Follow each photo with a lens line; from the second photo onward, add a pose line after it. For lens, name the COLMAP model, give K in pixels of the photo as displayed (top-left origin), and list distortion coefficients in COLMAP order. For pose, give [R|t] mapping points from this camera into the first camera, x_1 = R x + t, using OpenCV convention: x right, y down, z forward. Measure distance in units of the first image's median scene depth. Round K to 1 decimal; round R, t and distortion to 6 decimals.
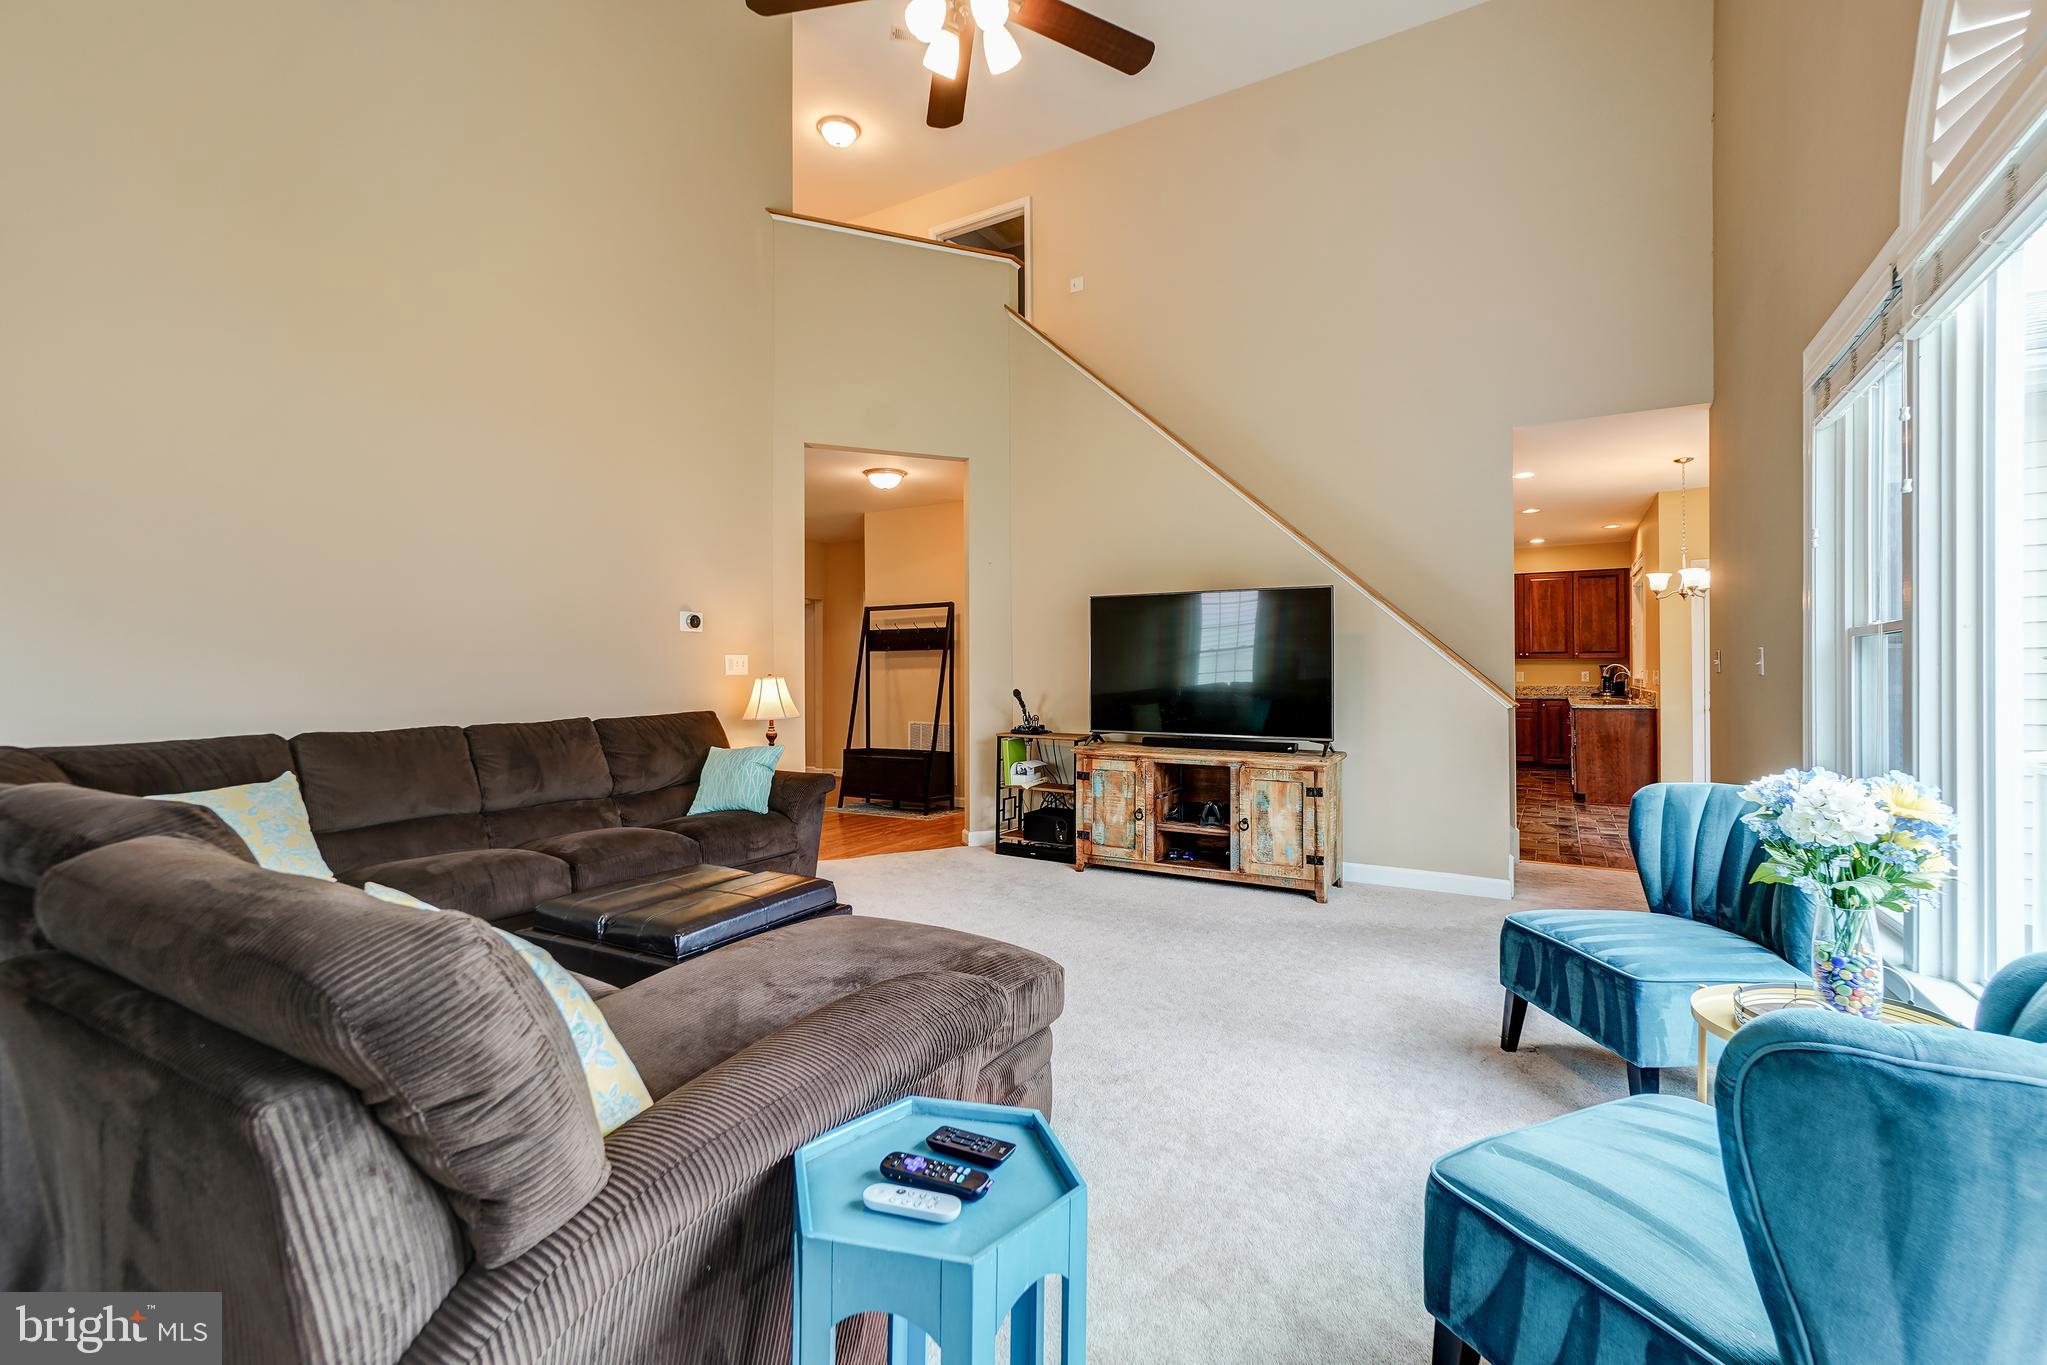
lens RADIAL K [[895.6, 0, 1026.3], [0, 895.6, 679.5], [0, 0, 1]] dist [0.001389, 0.000148]
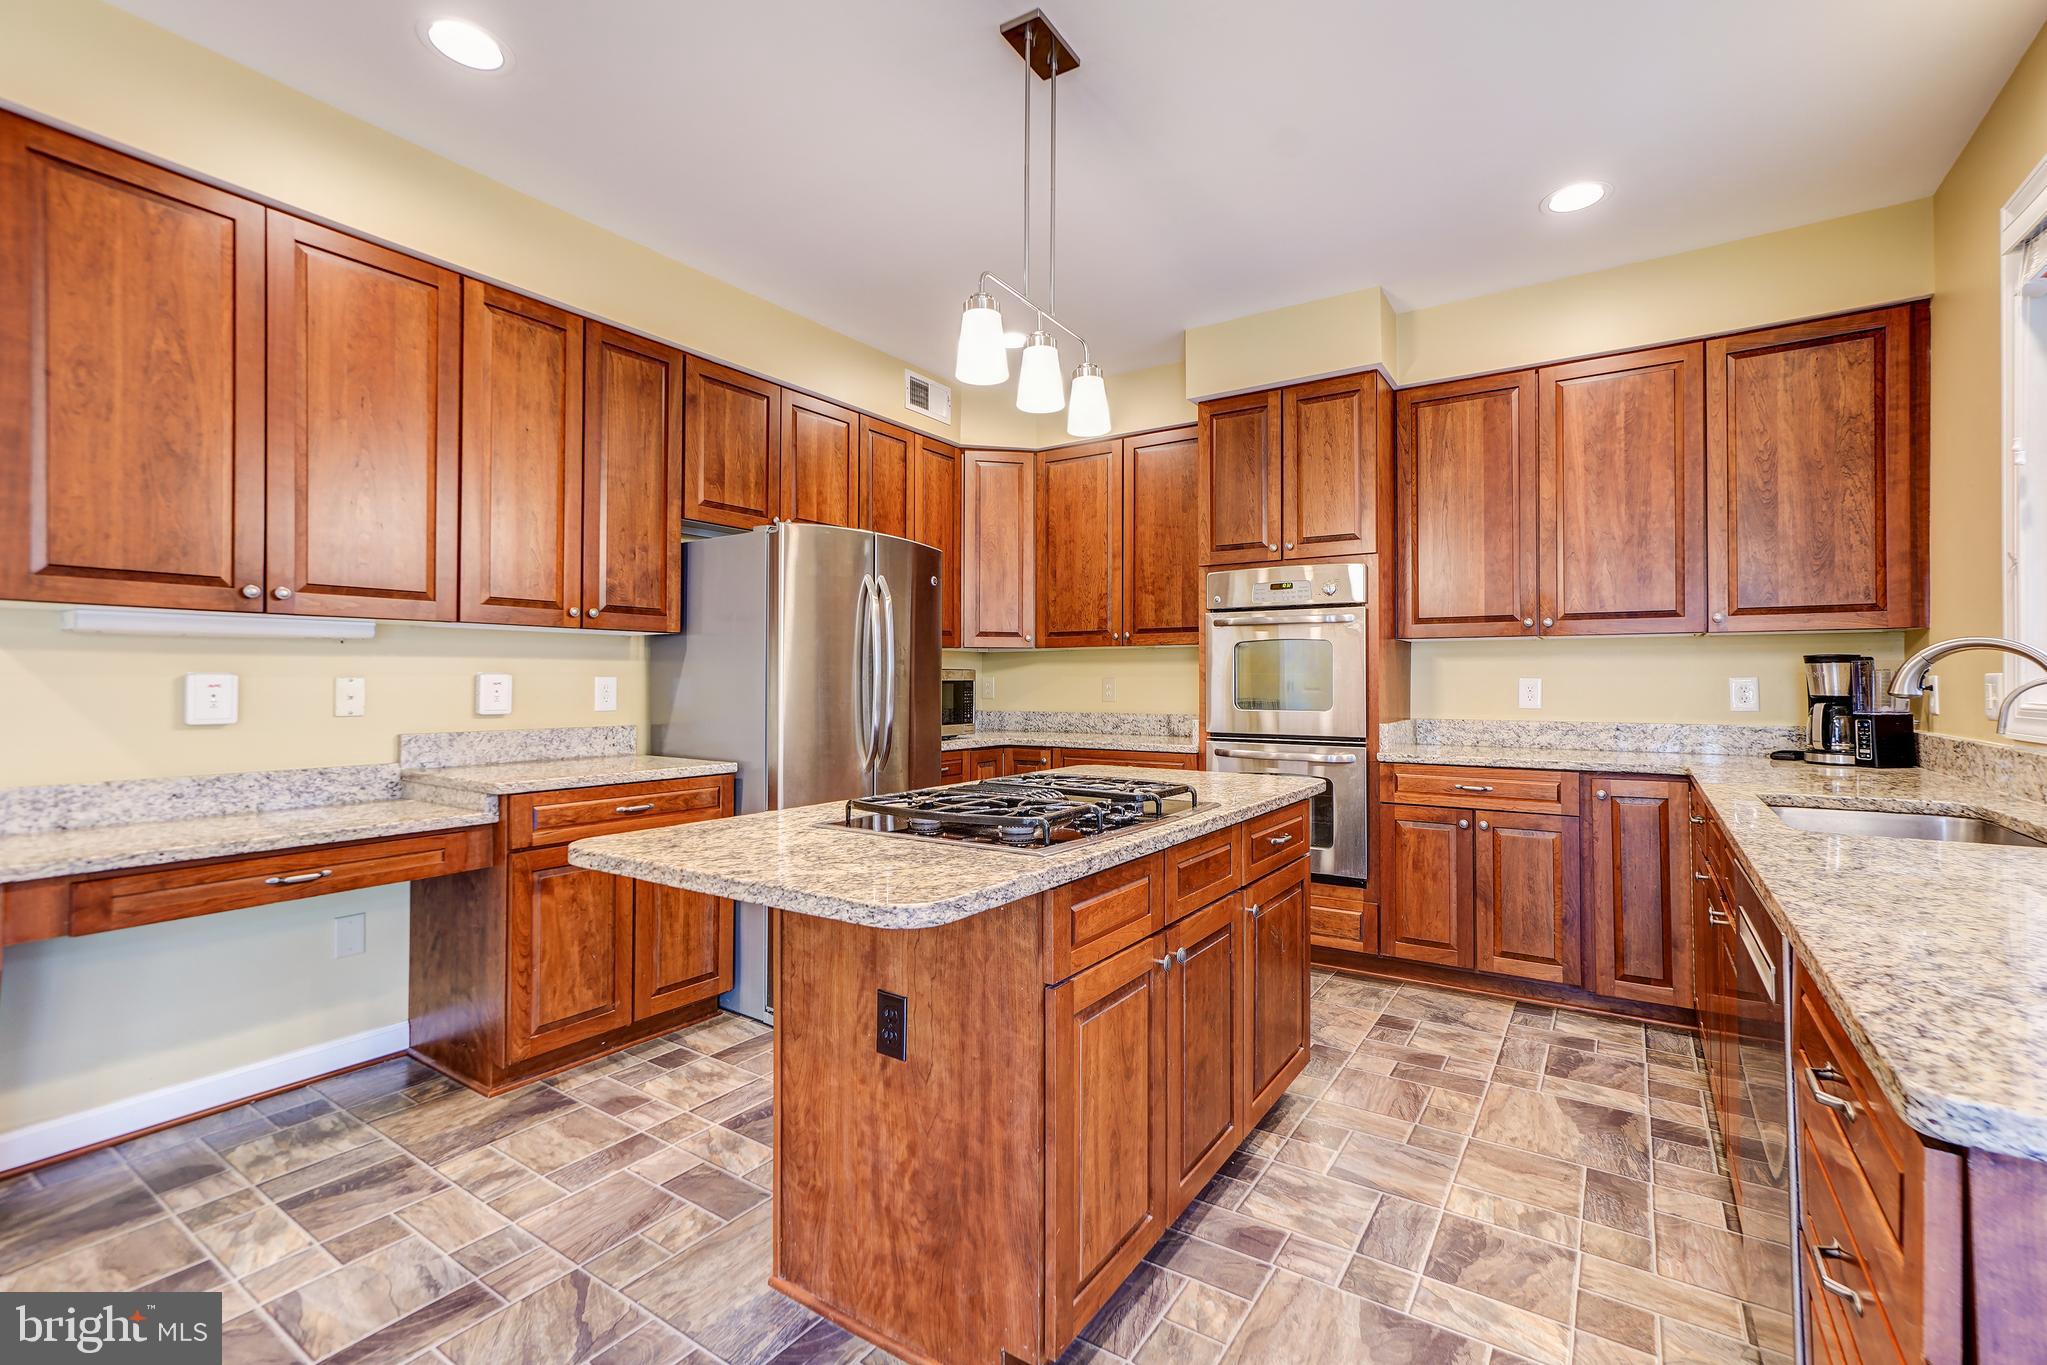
lens RADIAL K [[895.6, 0, 1020.7], [0, 895.6, 679.8], [0, 0, 1]] dist [0.001389, 0.000148]
pose [[0.997817, 0.002841, -0.065975, 0.411392], [-0.002905, 0.999995, -0.000870, -0.007491], [0.065972, 0.001059, 0.997821, 0.702194]]
